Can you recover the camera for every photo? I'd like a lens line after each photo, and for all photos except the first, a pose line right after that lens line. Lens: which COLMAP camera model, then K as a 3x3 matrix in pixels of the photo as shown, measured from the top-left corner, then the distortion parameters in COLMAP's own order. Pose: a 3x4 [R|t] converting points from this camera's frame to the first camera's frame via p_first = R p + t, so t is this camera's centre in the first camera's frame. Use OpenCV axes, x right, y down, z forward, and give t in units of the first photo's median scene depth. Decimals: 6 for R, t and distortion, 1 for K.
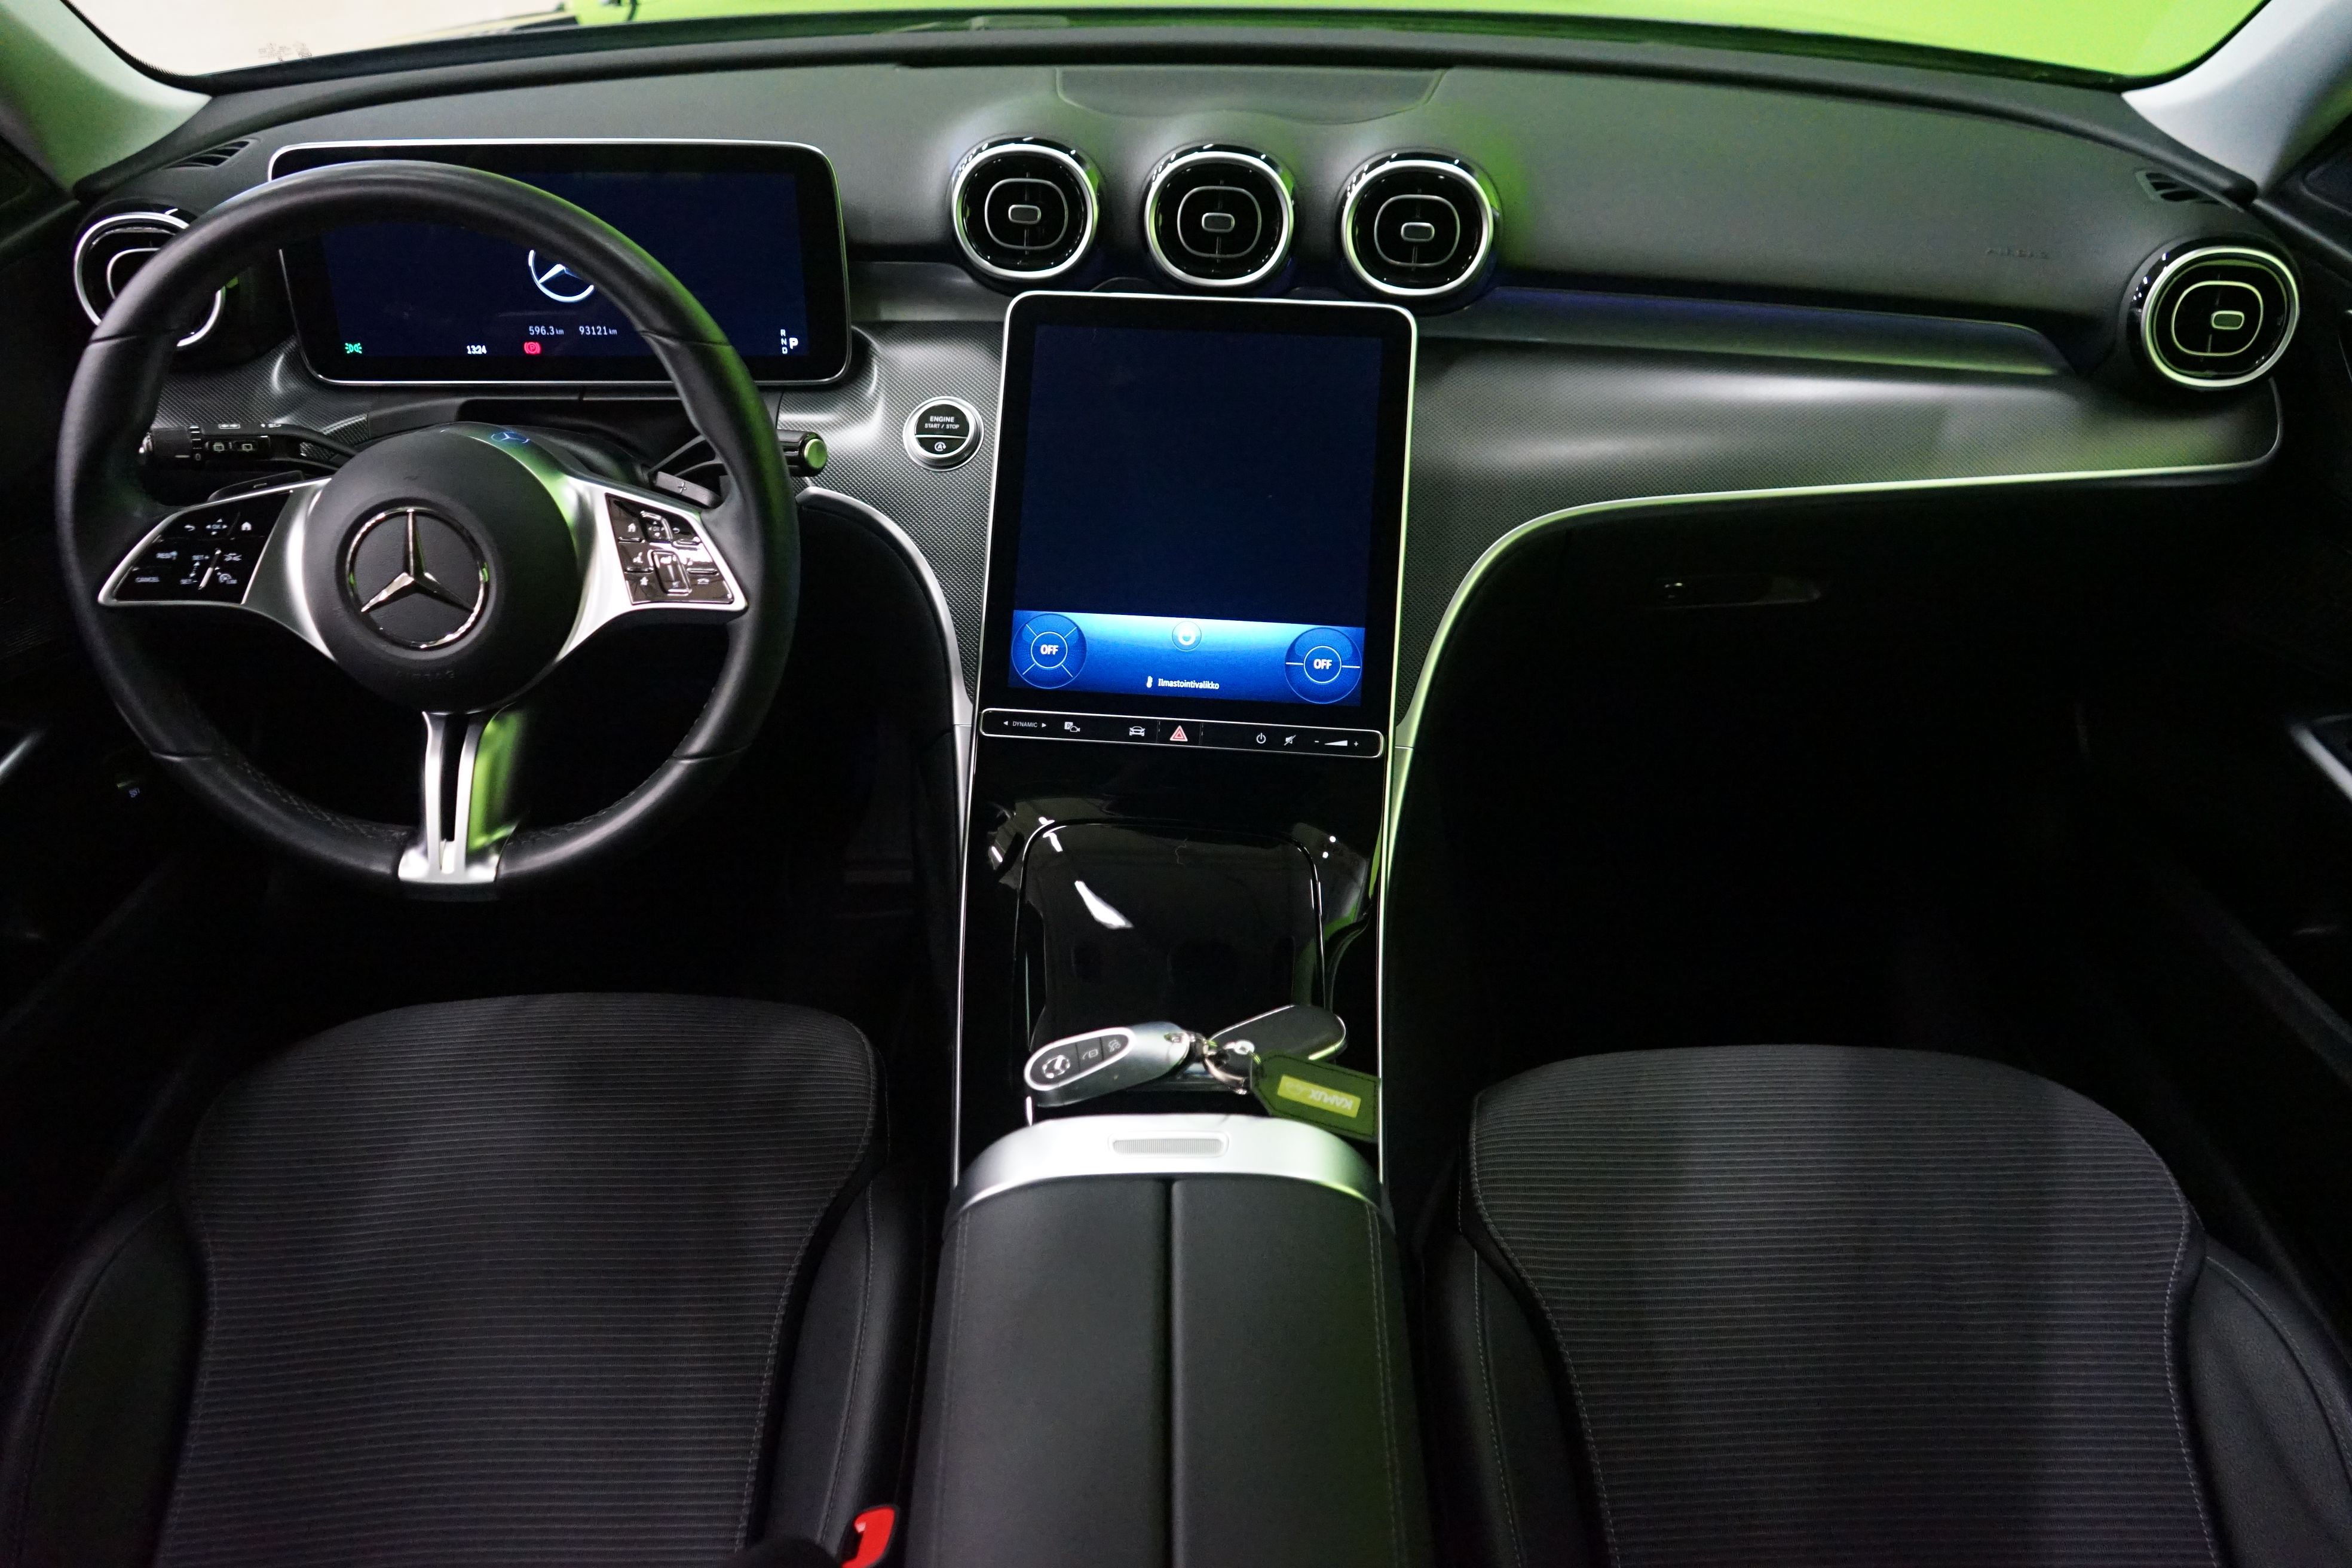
lens RADIAL K [[1900.5, 0, 1185.8], [0, 1900.5, 788.2], [0, 0, 1]] dist [-0.021257, 0.039432]
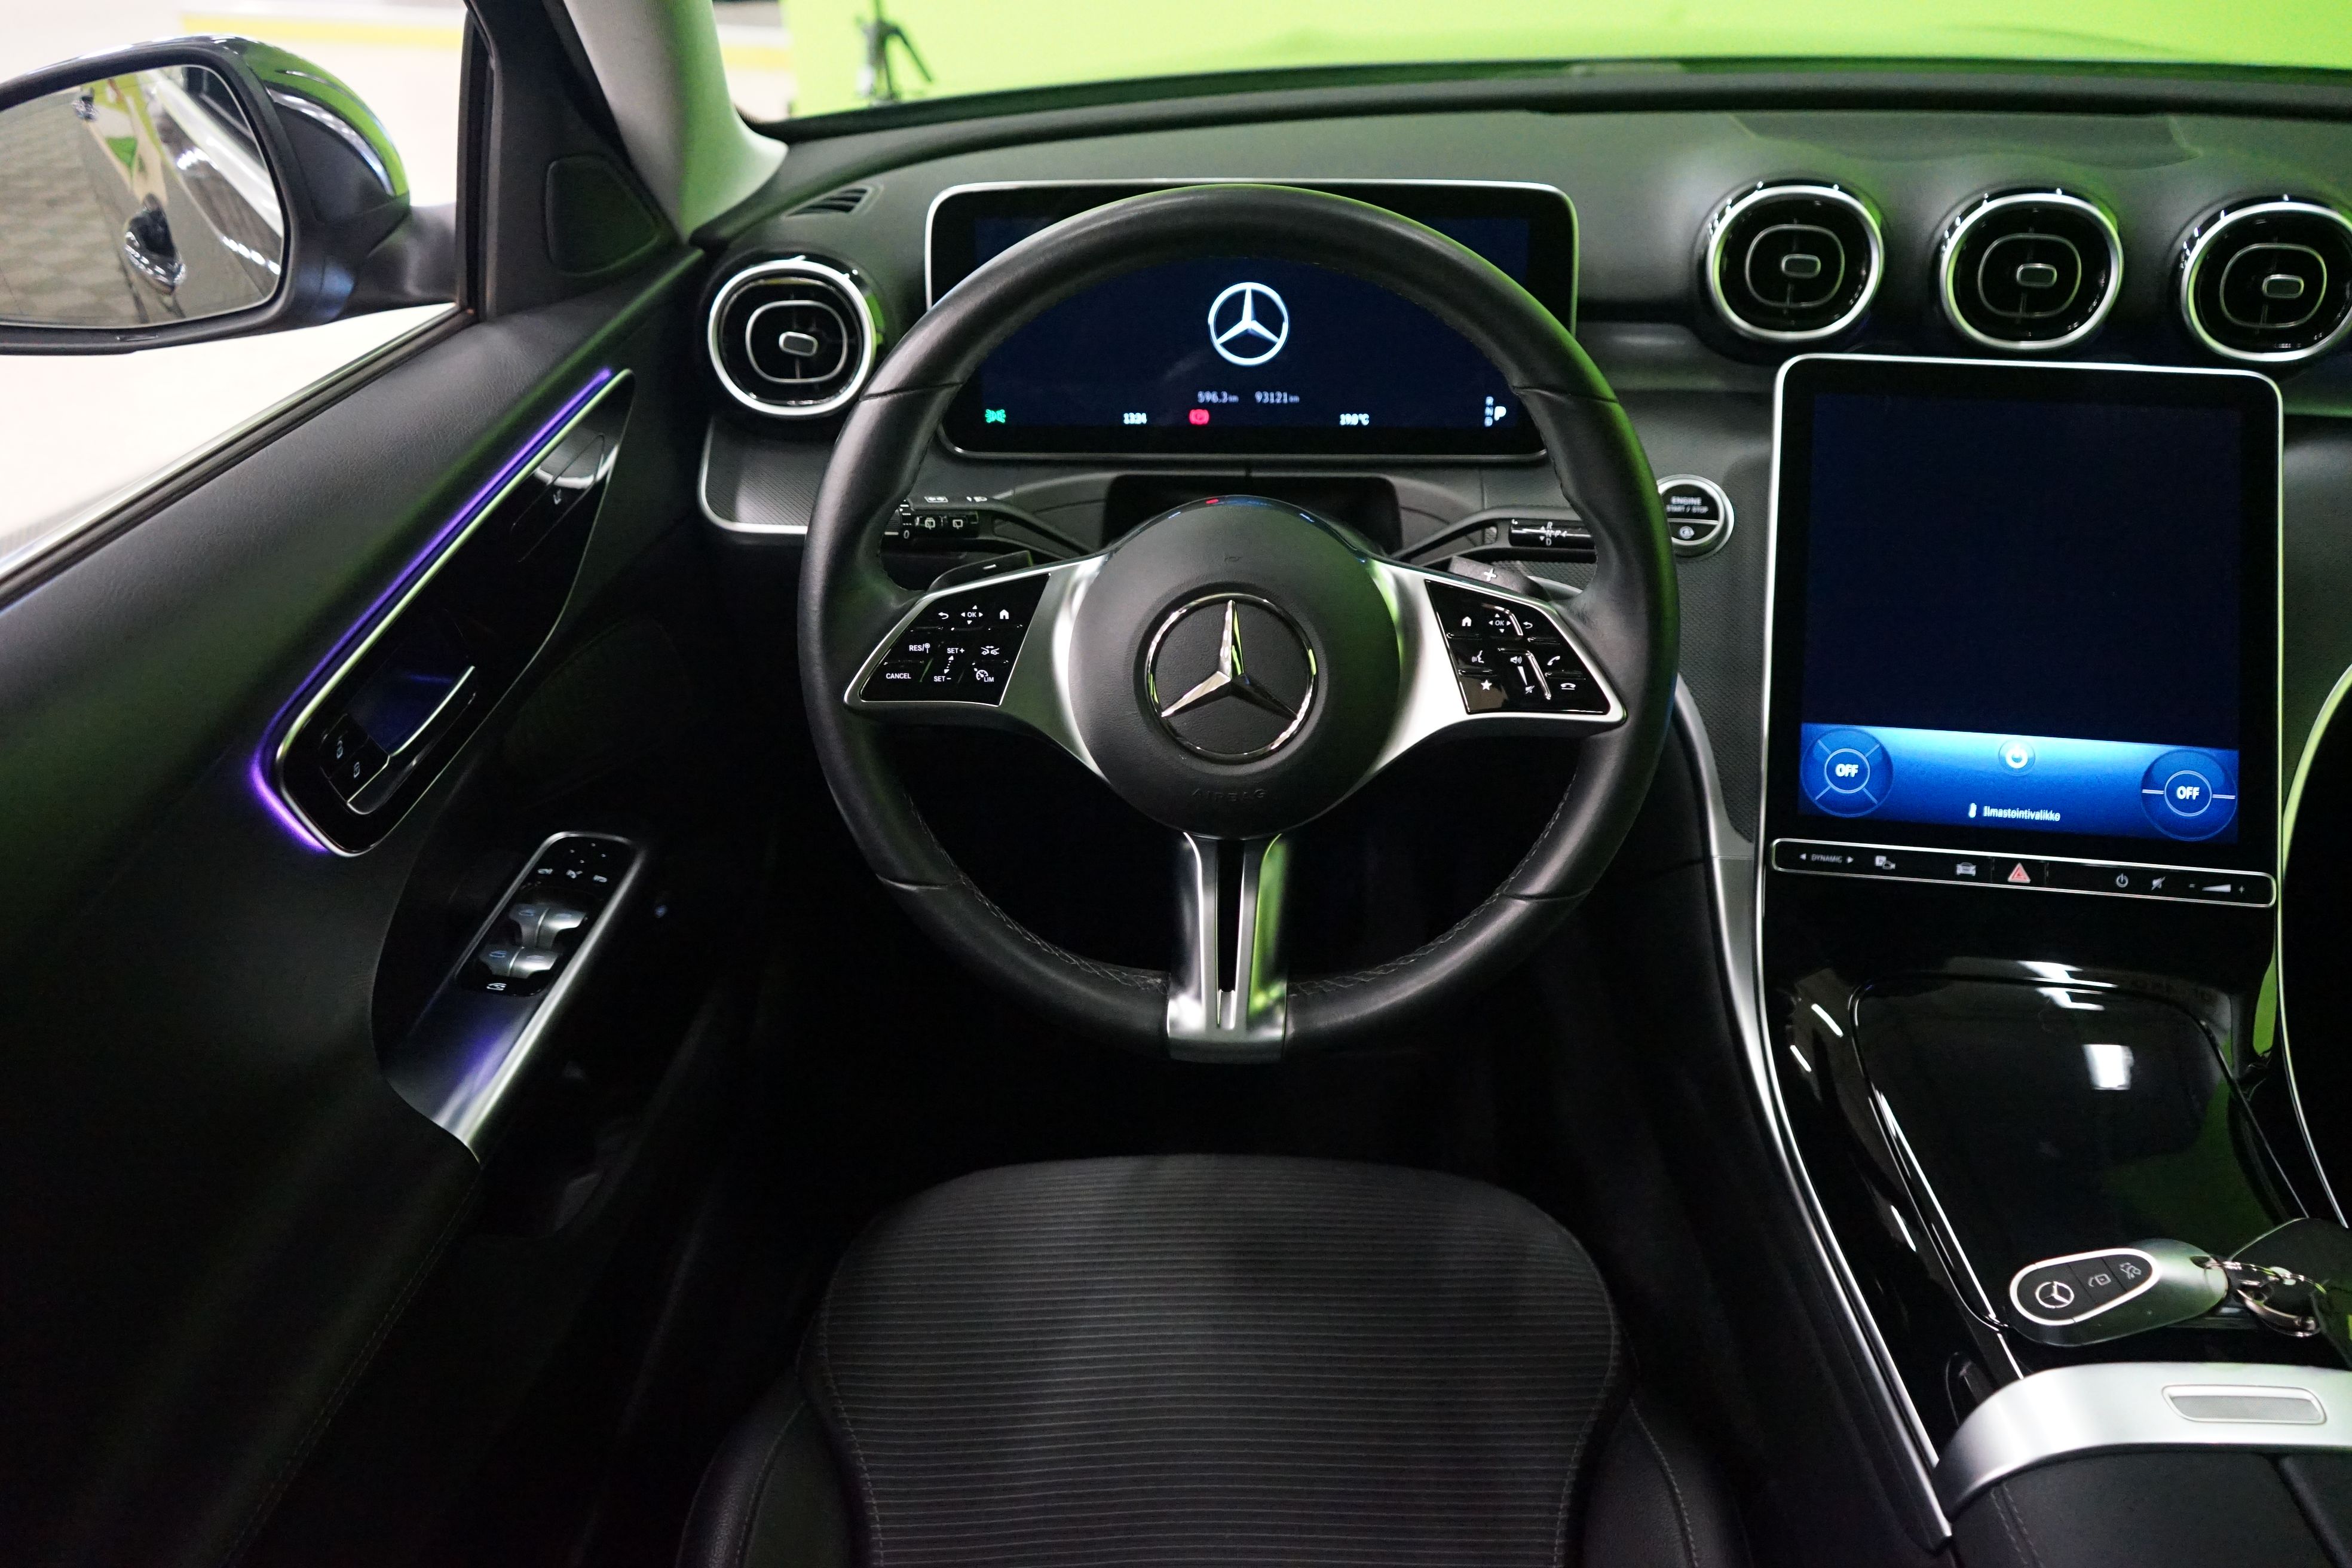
lens RADIAL K [[1900.5, 0, 1183.0], [0, 1900.5, 788.0], [0, 0, 1]] dist [-0.021257, 0.039432]
pose [[0.998766, 0.014388, -0.047536, -0.332611], [-0.016912, 0.998444, -0.053133, -0.015309], [0.046698, 0.053871, 0.997455, 0.144119]]
